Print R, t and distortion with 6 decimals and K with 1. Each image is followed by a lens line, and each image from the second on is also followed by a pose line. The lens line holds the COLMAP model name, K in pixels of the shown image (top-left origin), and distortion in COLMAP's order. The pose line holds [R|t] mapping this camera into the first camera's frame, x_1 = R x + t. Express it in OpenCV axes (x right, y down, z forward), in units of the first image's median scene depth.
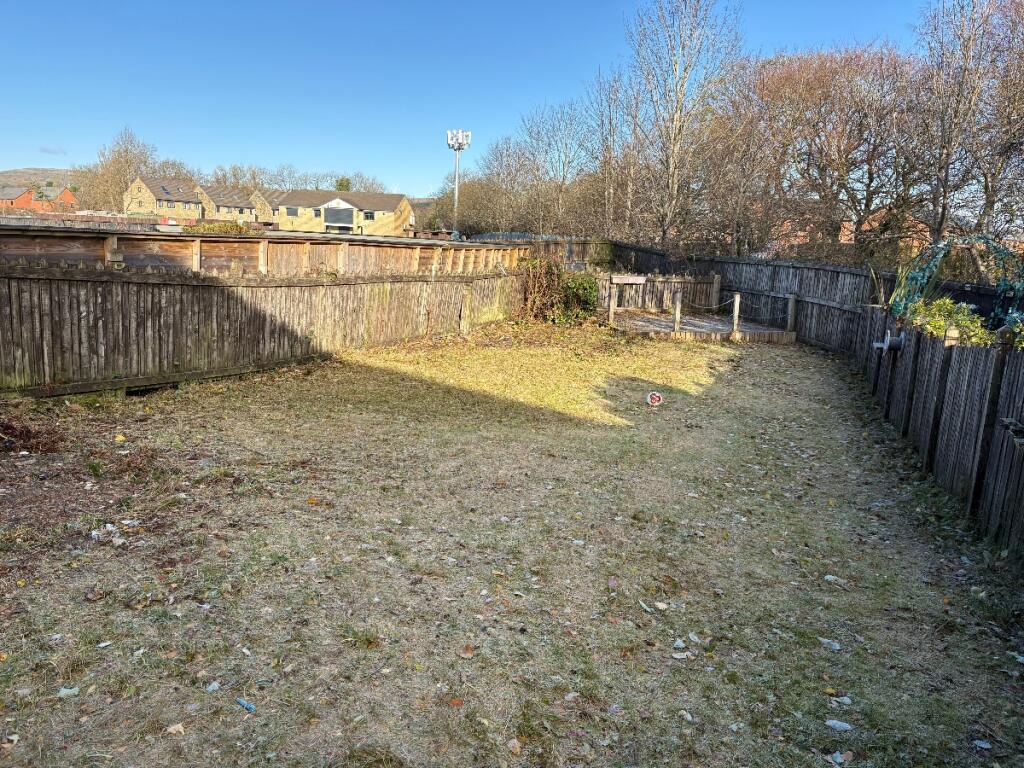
lens RADIAL K [[775.0, 0, 510.9], [0, 775.0, 386.0], [0, 0, 1]] dist [0.039089, 0.001645]
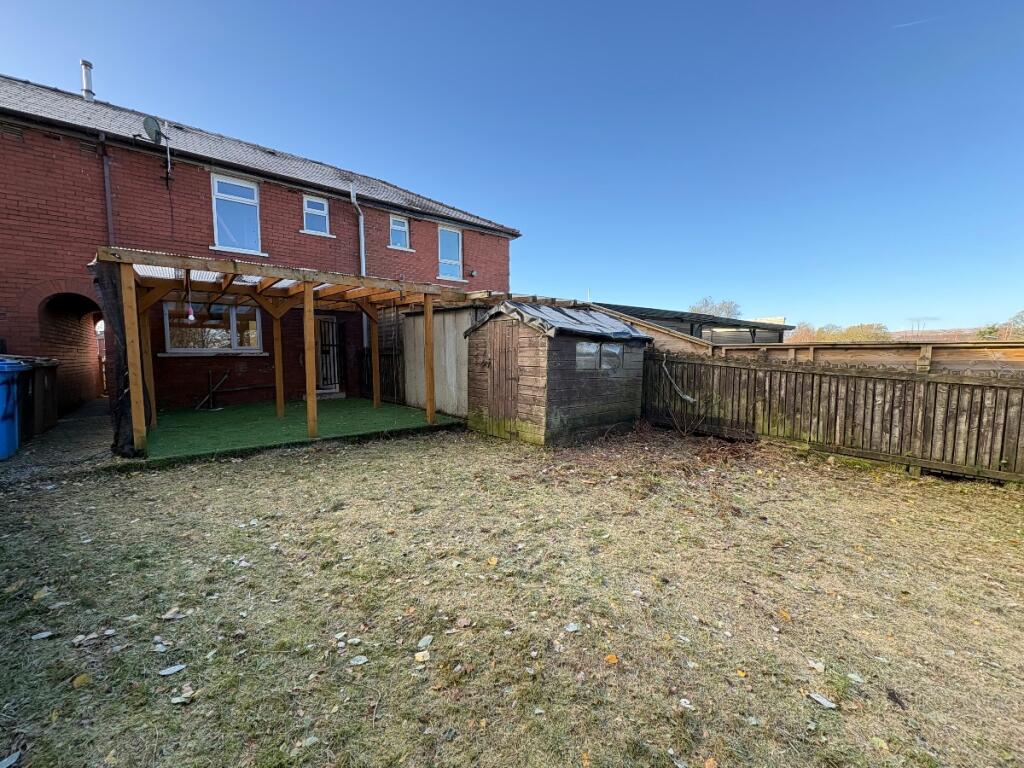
lens RADIAL K [[403.9, 0, 512.4], [0, 403.9, 383.3], [0, 0, 1]] dist [0.000659, 0.000126]
pose [[-0.261504, 0.023050, -0.964927, 0.291132], [-0.187298, 0.979500, 0.074158, -0.053200], [0.946855, 0.200121, -0.251826, 0.527157]]
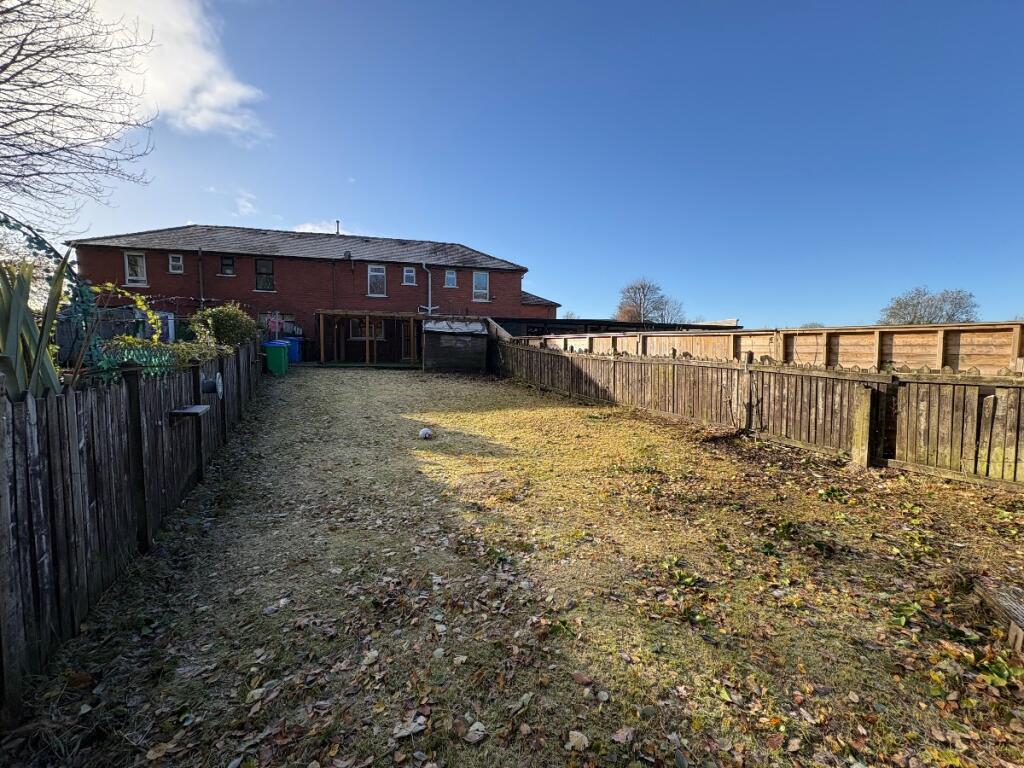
lens RADIAL K [[403.9, 0, 511.3], [0, 403.9, 380.4], [0, 0, 1]] dist [0.000659, 0.000126]
pose [[-0.675153, -0.005669, -0.737656, 2.870893], [-0.193198, 0.966425, 0.169401, -1.272418], [0.711929, 0.256885, -0.653580, 8.523496]]
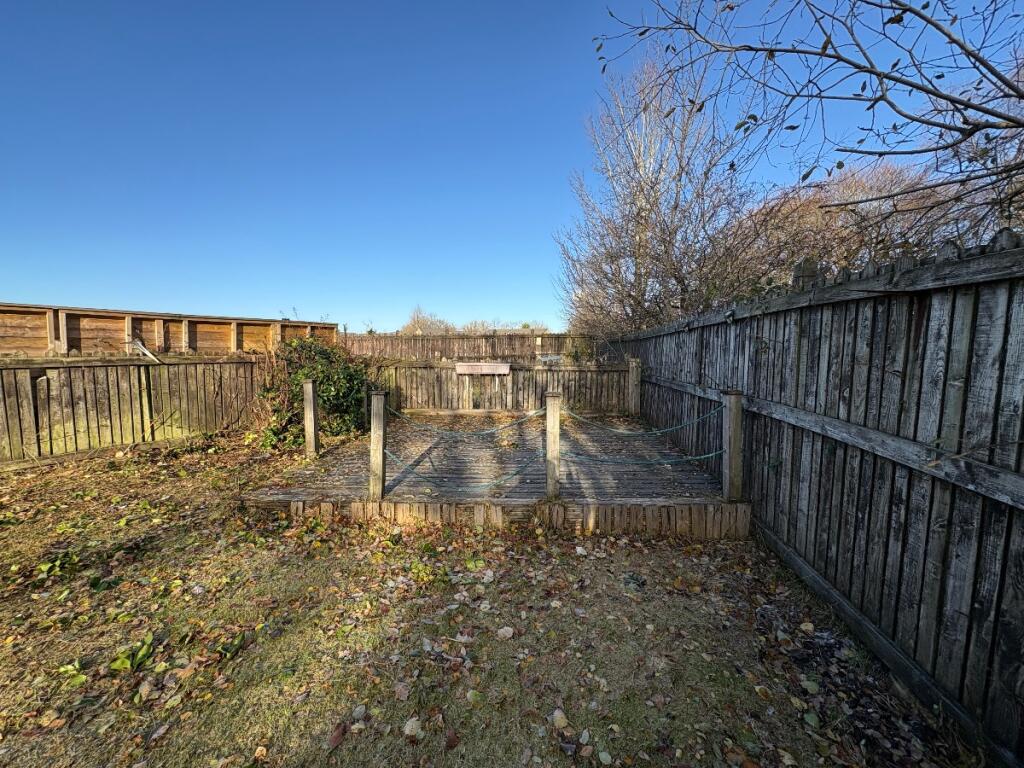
lens RADIAL K [[403.9, 0, 511.7], [0, 403.9, 383.5], [0, 0, 1]] dist [0.000659, 0.000126]
pose [[0.960935, -0.010873, -0.276562, 2.107874], [-0.022369, 0.992908, -0.116758, -0.661544], [0.275870, 0.118383, 0.953877, 5.324848]]
